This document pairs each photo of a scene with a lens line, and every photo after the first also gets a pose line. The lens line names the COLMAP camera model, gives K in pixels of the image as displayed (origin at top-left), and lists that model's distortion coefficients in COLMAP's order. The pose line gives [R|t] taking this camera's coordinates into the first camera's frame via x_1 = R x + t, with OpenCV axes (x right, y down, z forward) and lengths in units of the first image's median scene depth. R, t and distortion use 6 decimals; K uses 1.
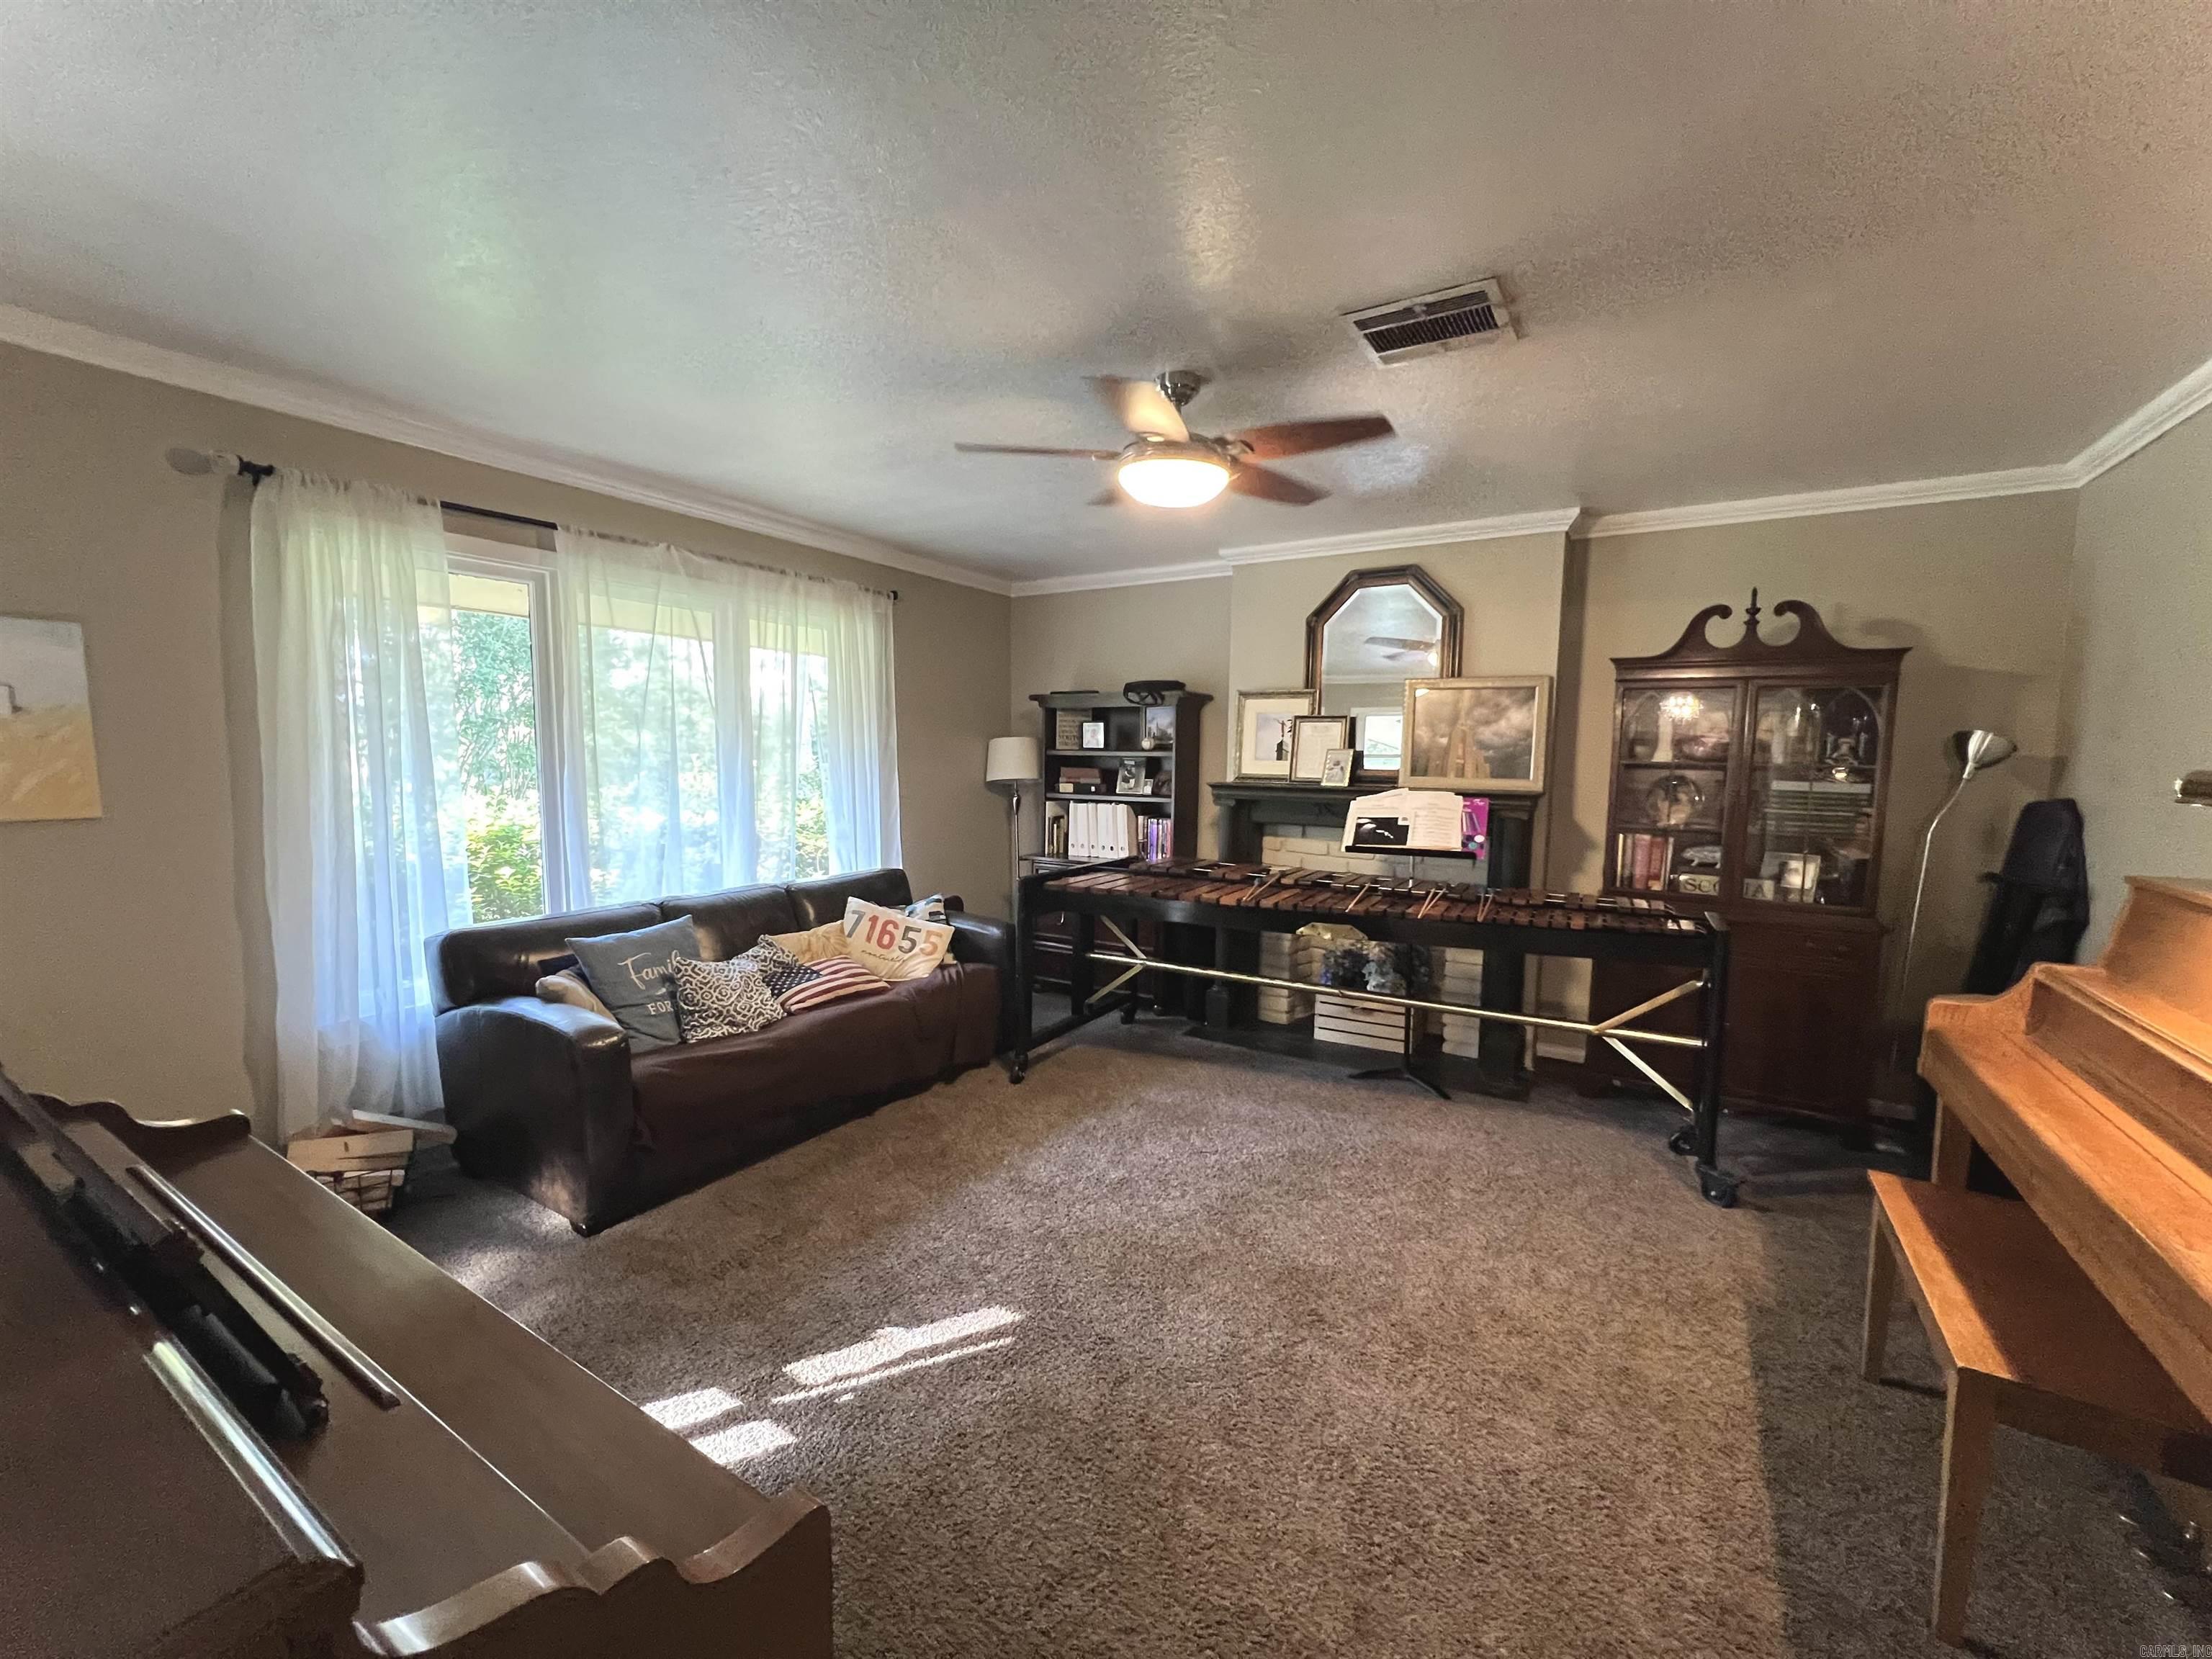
lens RADIAL K [[887.8, 0, 1108.0], [0, 887.8, 829.7], [0, 0, 1]] dist [0.001389, -0.000152]
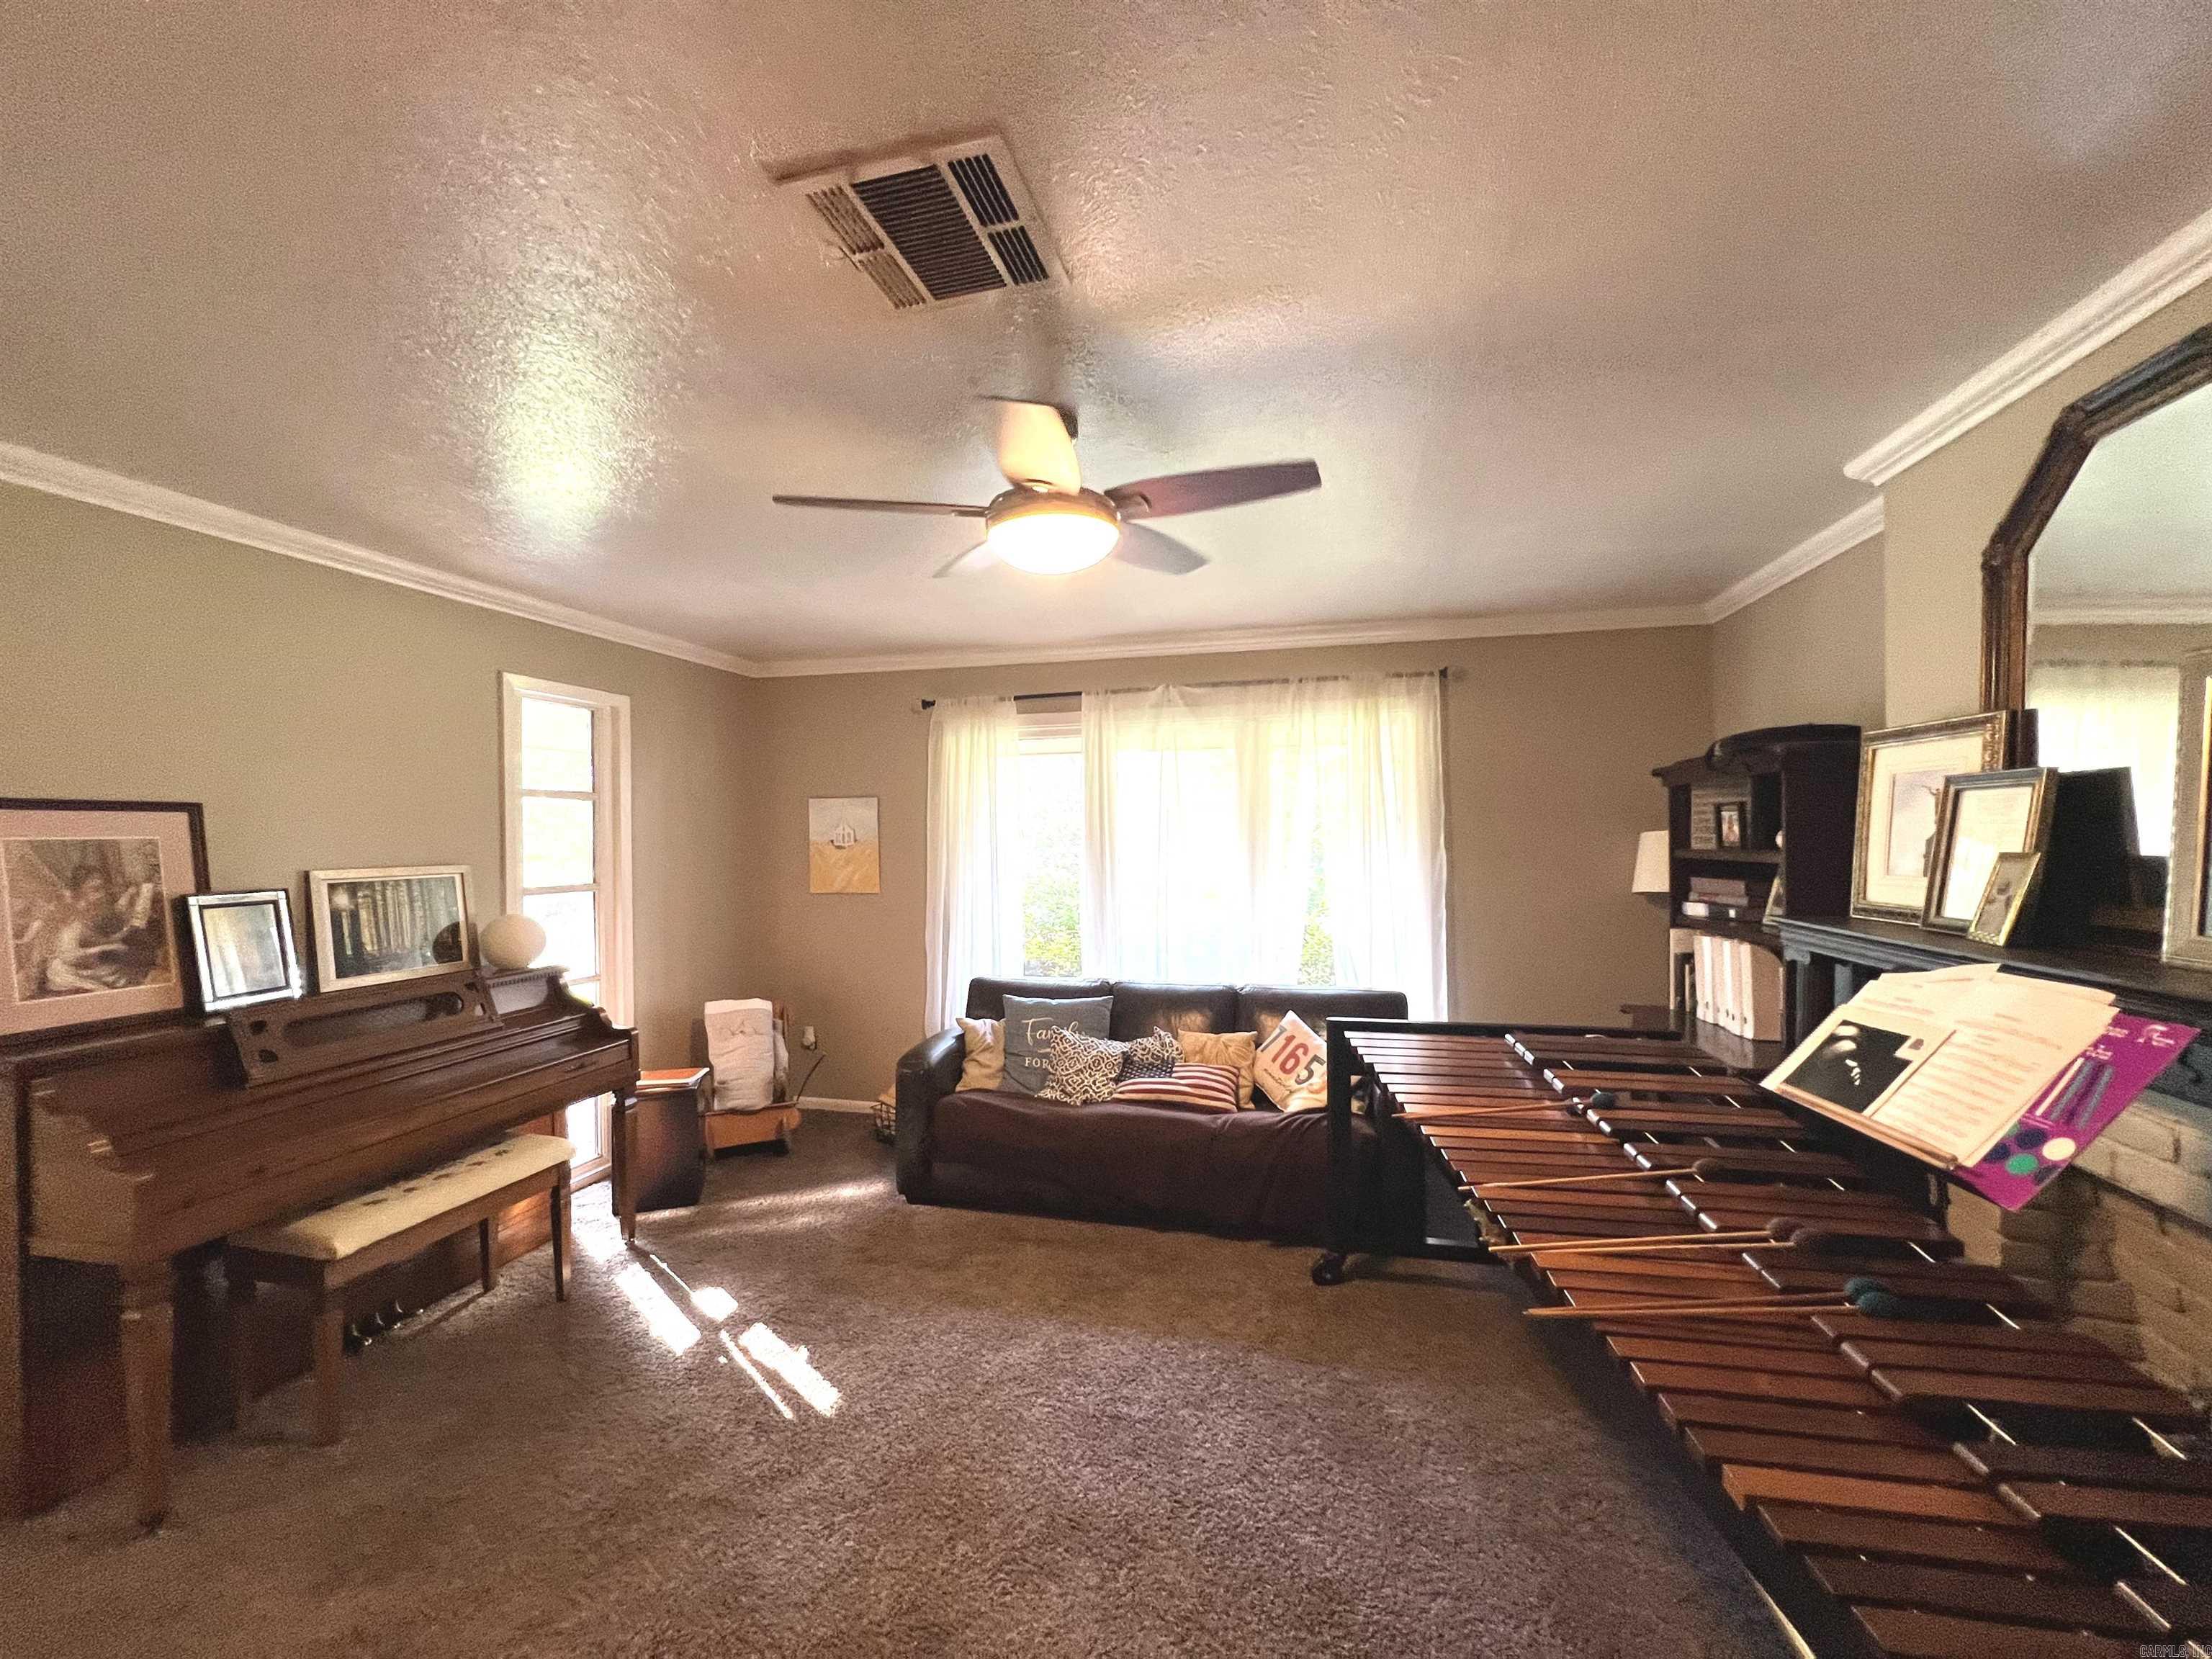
lens RADIAL K [[887.8, 0, 1108.5], [0, 887.8, 834.5], [0, 0, 1]] dist [0.001389, -0.000152]
pose [[0.308905, -0.019722, -0.950888, 0.612479], [-0.069625, 0.996634, -0.043289, -0.062827], [0.948541, 0.079578, 0.306492, 0.575611]]
